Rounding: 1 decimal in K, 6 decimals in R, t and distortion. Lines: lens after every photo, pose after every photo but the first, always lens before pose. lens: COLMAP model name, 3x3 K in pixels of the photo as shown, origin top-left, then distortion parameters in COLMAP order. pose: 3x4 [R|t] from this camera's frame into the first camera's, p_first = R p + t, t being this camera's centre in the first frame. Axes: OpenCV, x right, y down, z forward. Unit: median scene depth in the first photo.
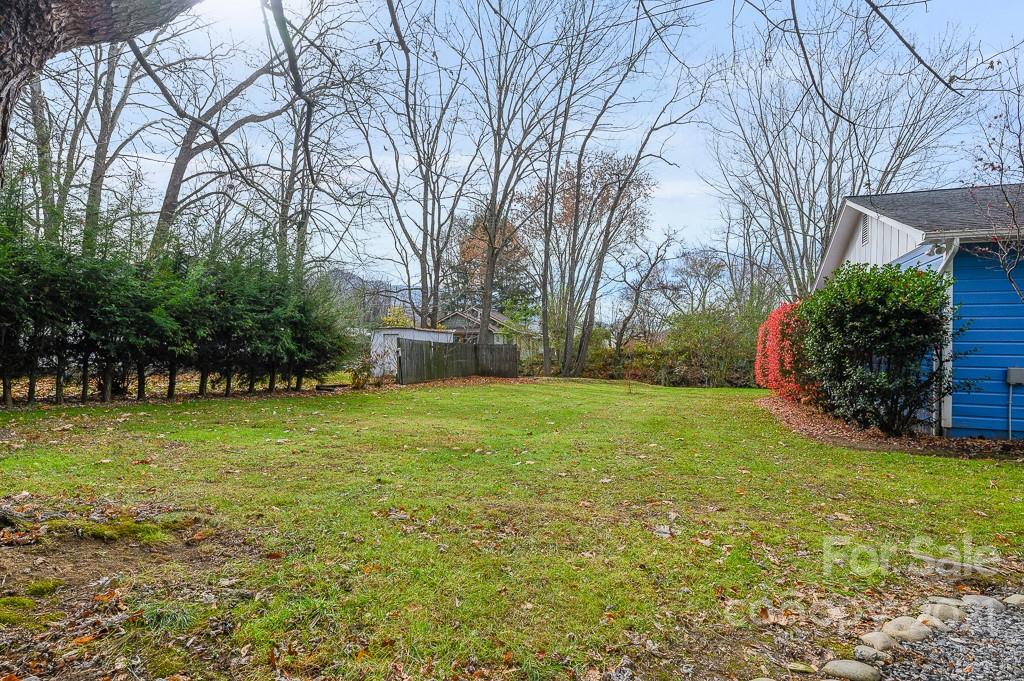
lens RADIAL K [[500.8, 0, 535.0], [0, 500.8, 345.9], [0, 0, 1]] dist [0.001612, 0.002428]
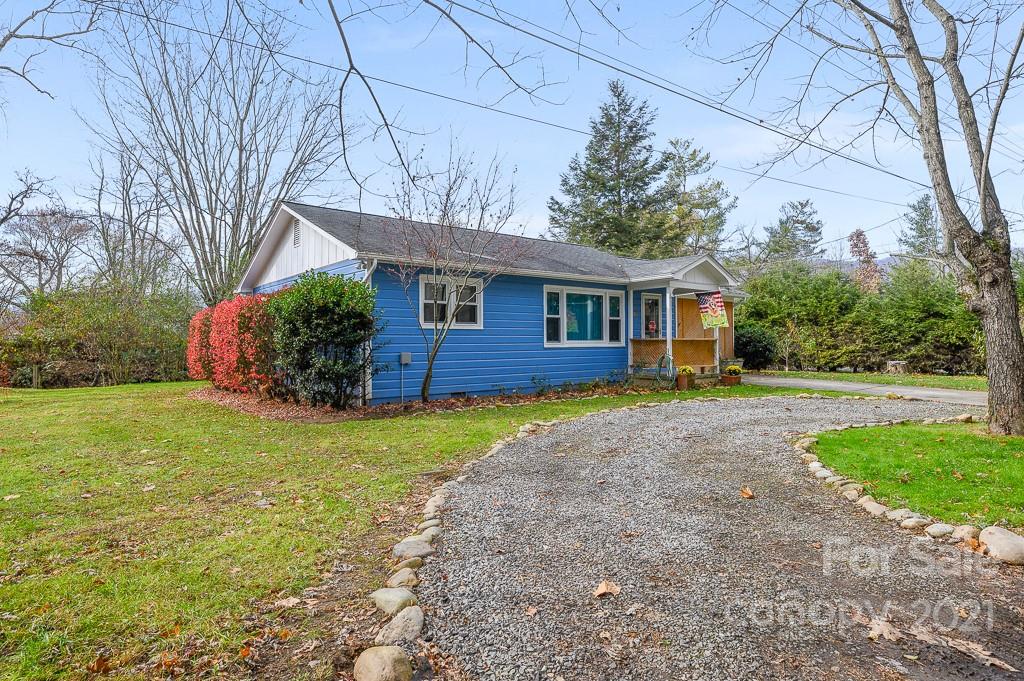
lens RADIAL K [[545.3, 0, 509.1], [0, 545.3, 337.8], [0, 0, 1]] dist [-0.000473, -0.000047]
pose [[0.519083, -0.011237, 0.854650, -0.235880], [0.000645, 0.999918, 0.012756, -0.019547], [-0.854724, -0.006070, 0.519048, -0.076818]]
